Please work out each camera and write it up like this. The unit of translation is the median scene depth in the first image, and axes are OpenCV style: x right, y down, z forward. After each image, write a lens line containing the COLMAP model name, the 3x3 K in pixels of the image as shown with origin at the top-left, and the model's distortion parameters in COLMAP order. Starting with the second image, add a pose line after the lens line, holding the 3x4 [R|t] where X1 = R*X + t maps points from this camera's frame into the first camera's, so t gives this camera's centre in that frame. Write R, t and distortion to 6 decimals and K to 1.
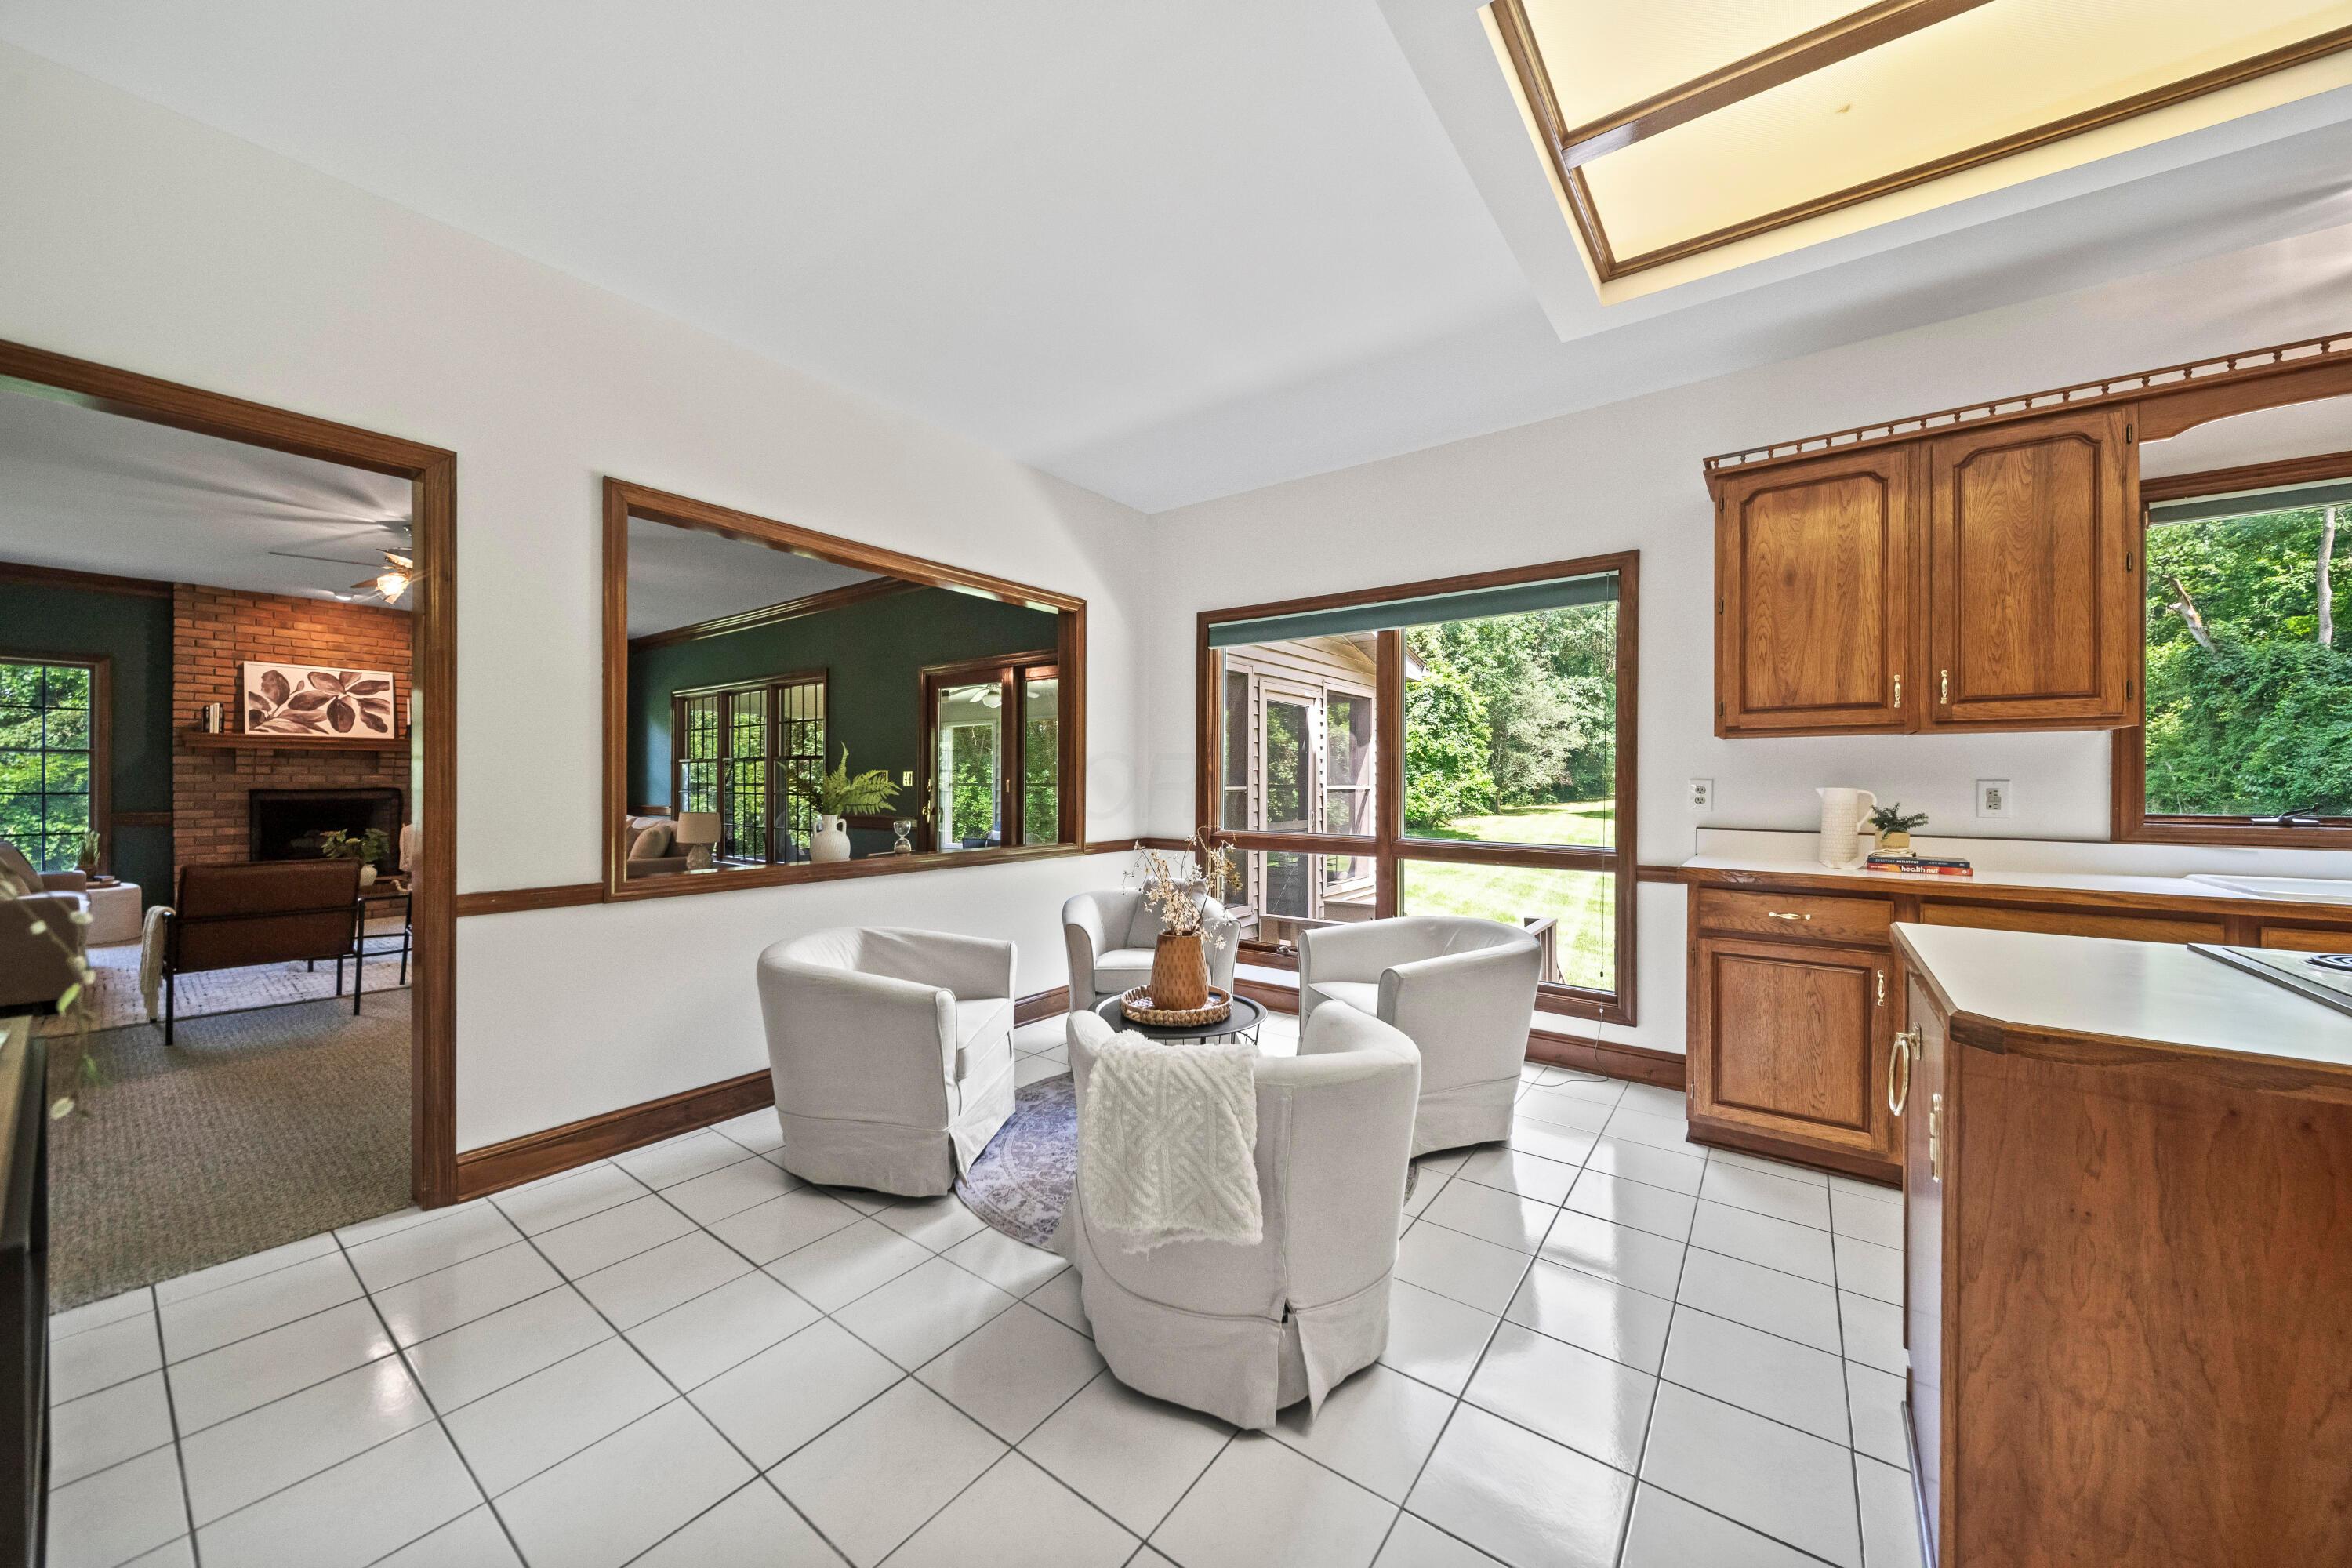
lens RADIAL K [[831.0, 0, 1156.4], [0, 831.0, 784.7], [0, 0, 1]] dist [-0.001253, -0.000136]
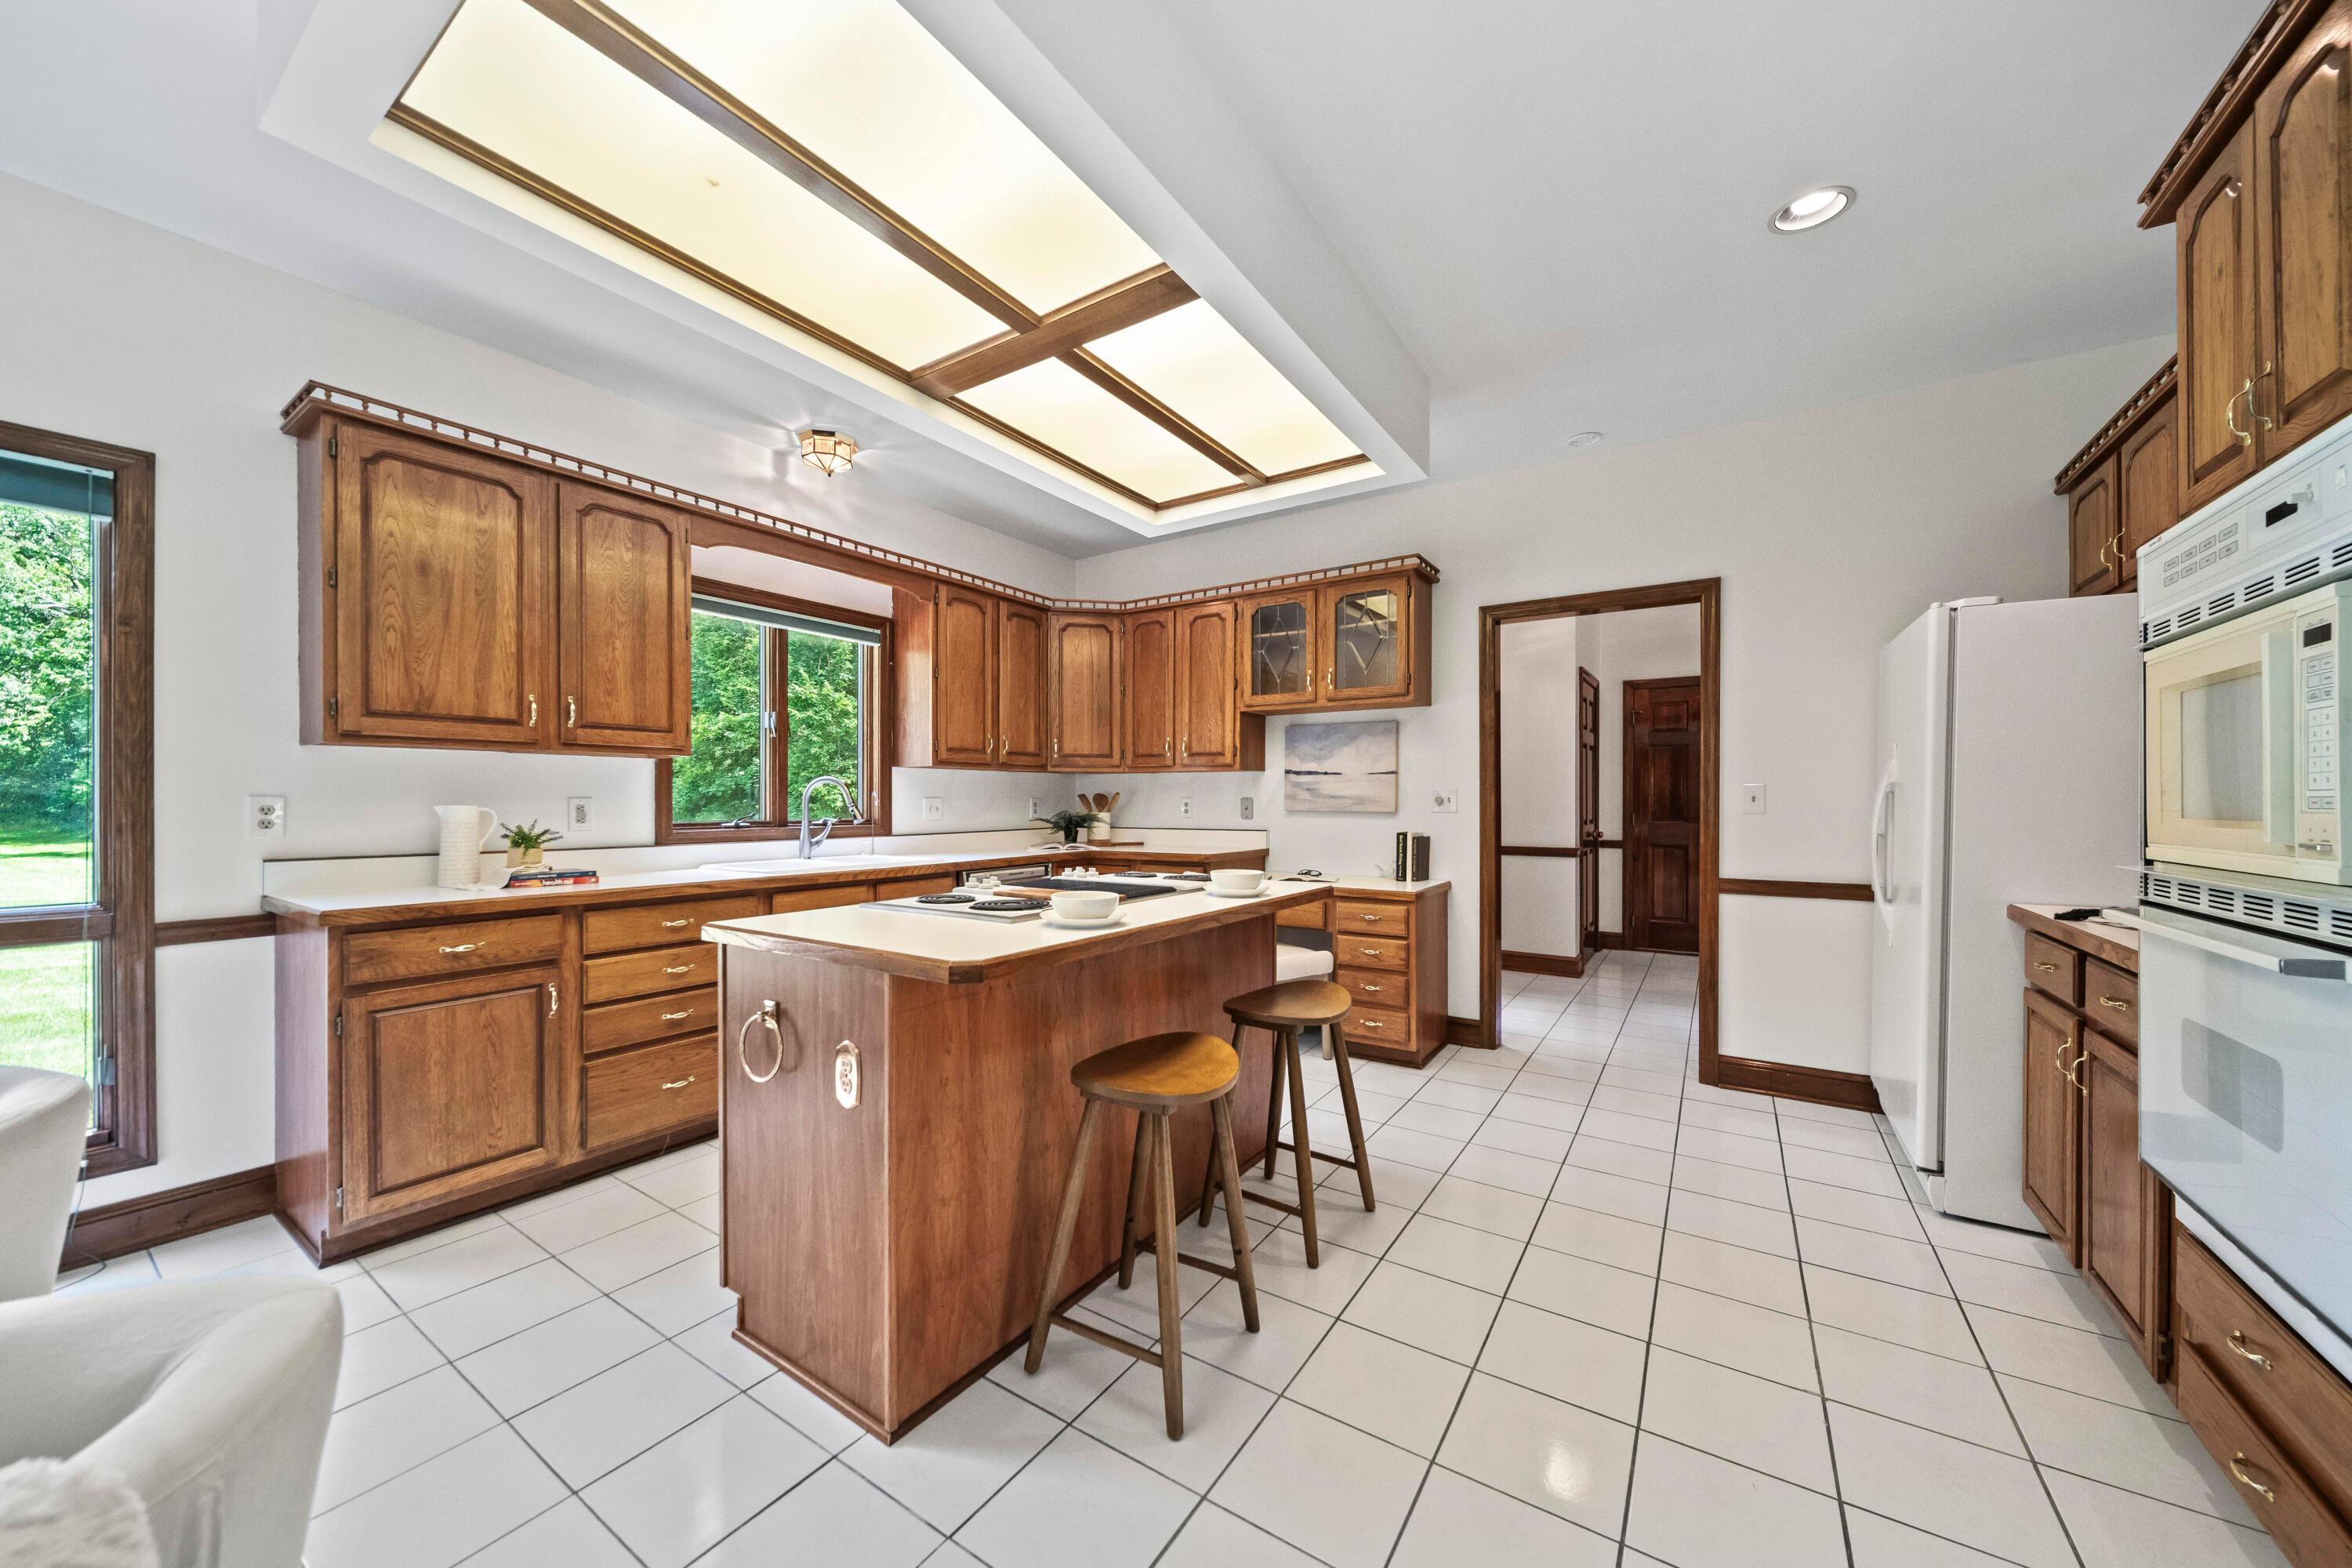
lens RADIAL K [[831.0, 0, 1174.4], [0, 831.0, 805.6], [0, 0, 1]] dist [-0.001253, -0.000136]
pose [[-0.061896, -0.008417, 0.998047, -0.177707], [0.003556, 0.999956, 0.008653, -0.001578], [-0.998076, 0.004085, -0.061863, 0.271433]]
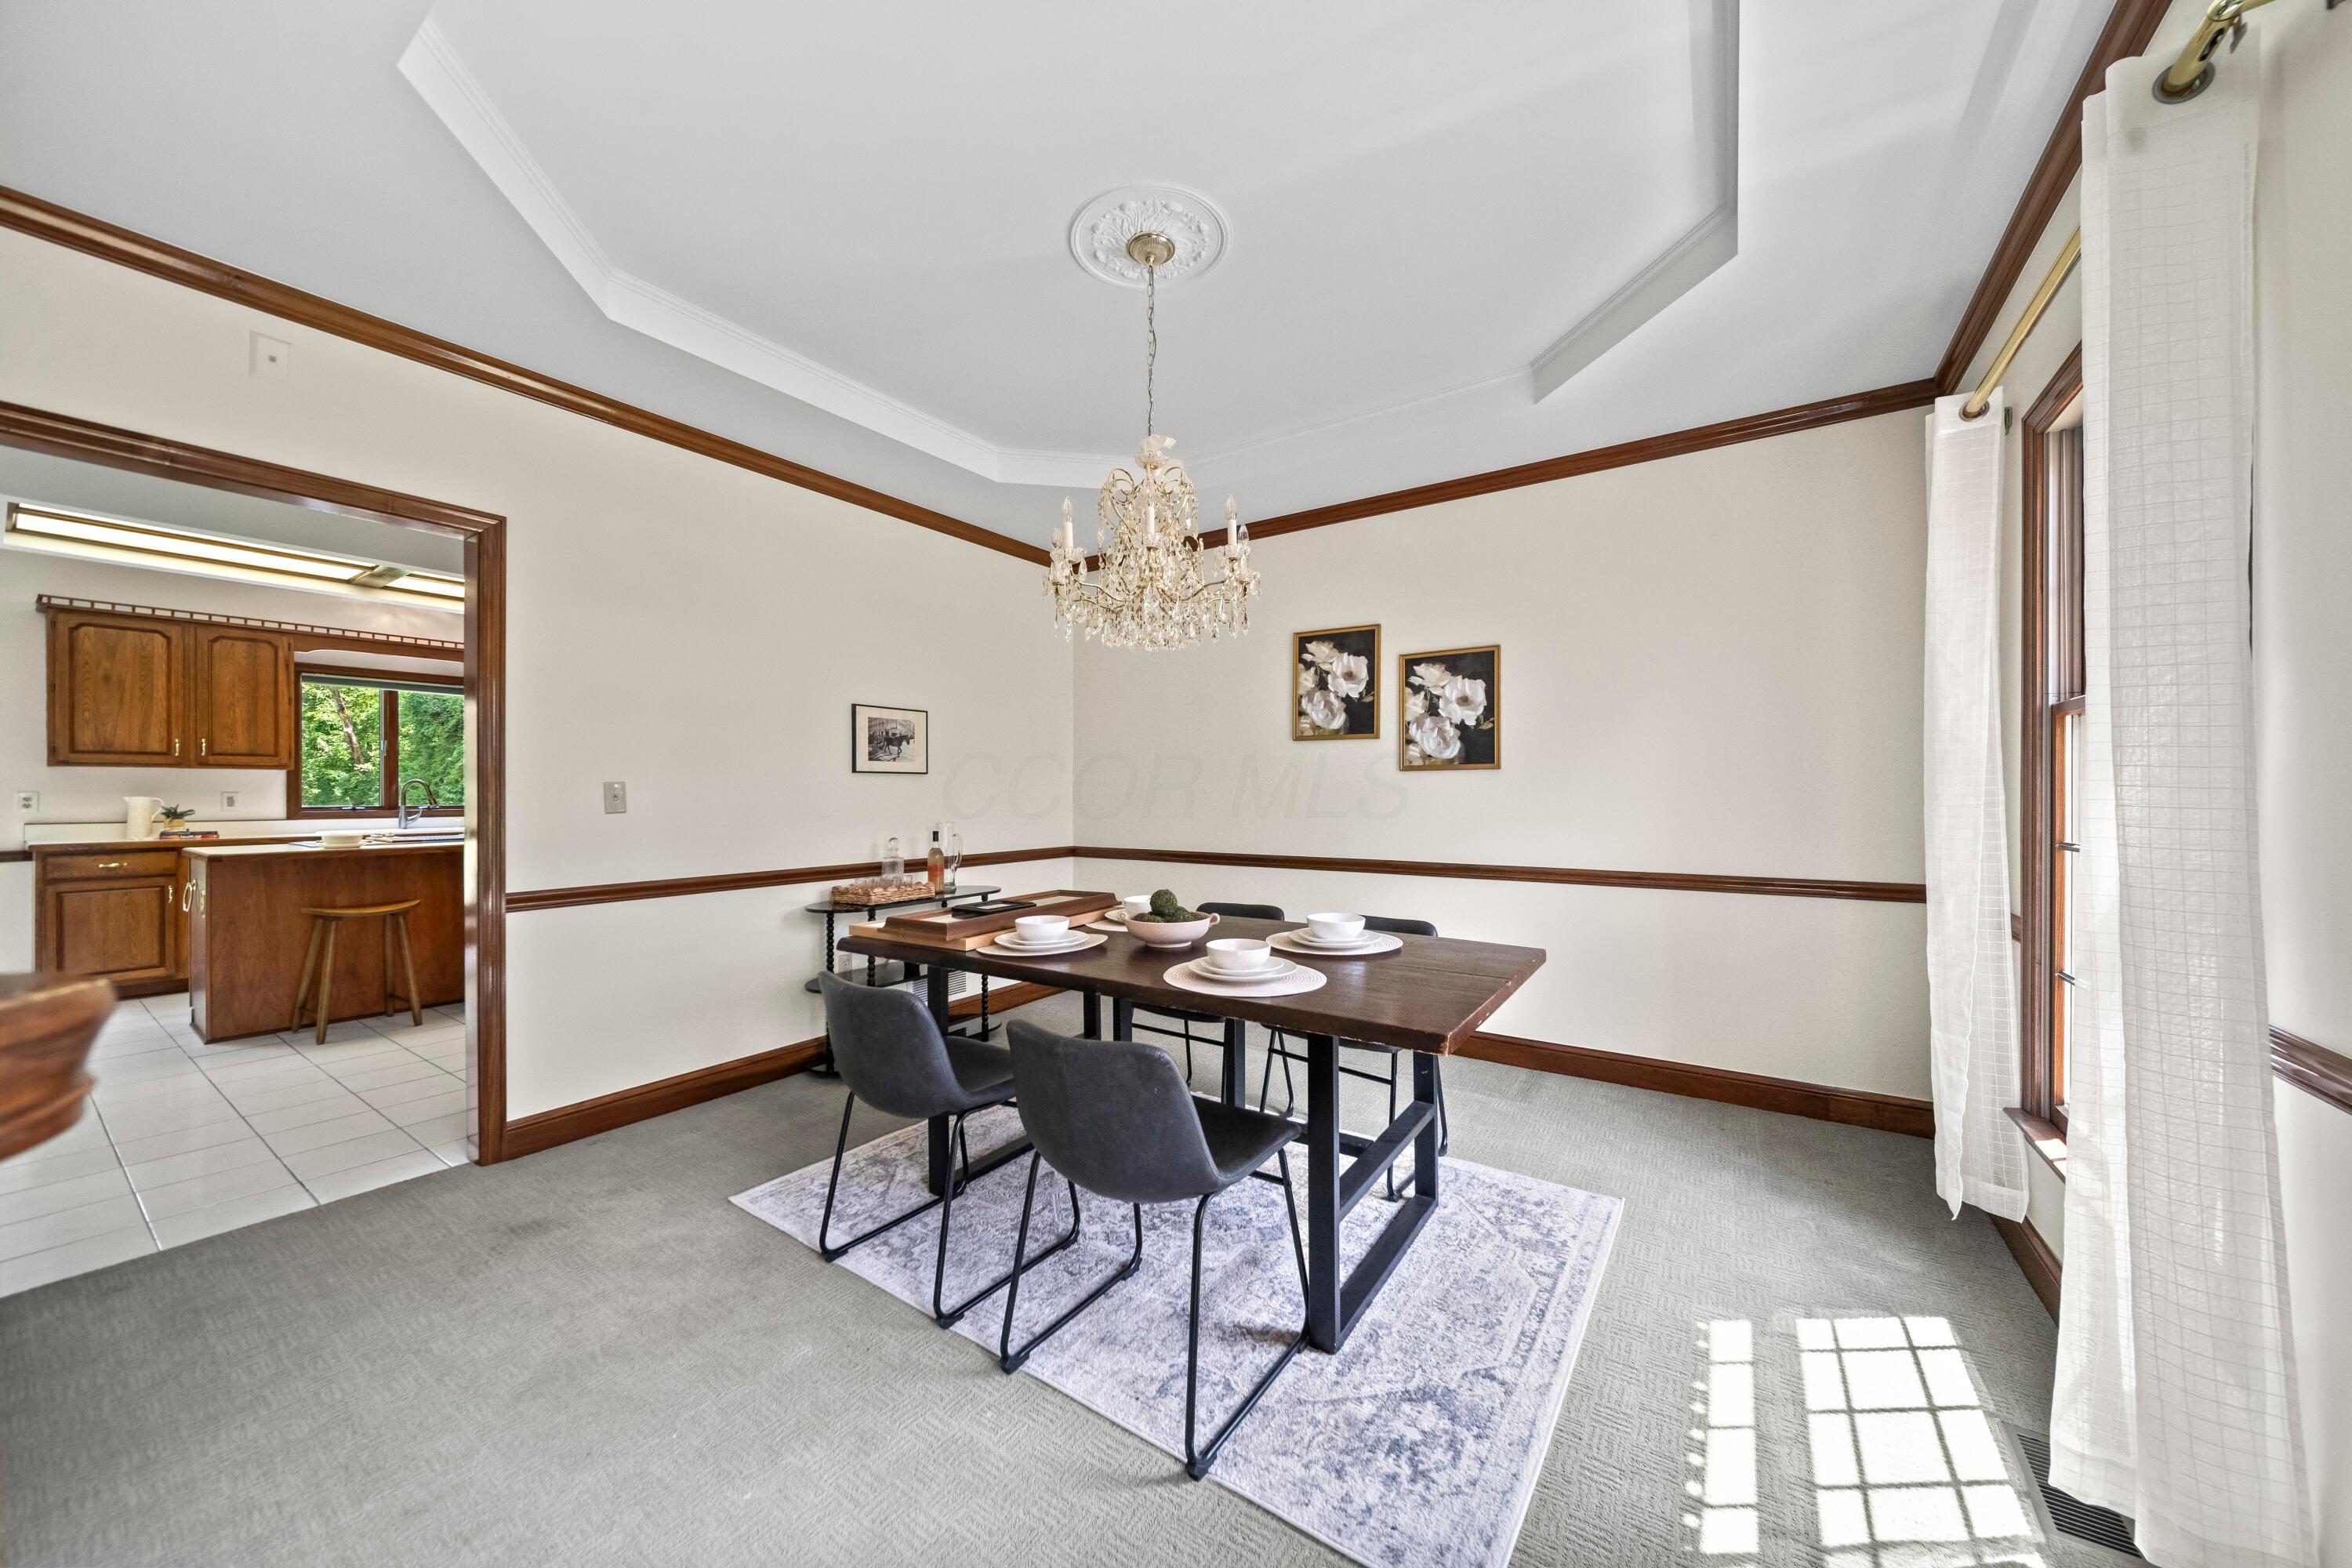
lens RADIAL K [[831.0, 0, 1166.5], [0, 831.0, 792.9], [0, 0, 1]] dist [-0.001253, -0.000136]
pose [[-0.050634, -0.002265, 0.998715, -1.177073], [0.003807, 0.999990, 0.002461, -0.000362], [-0.998710, 0.003926, -0.050625, -1.228693]]
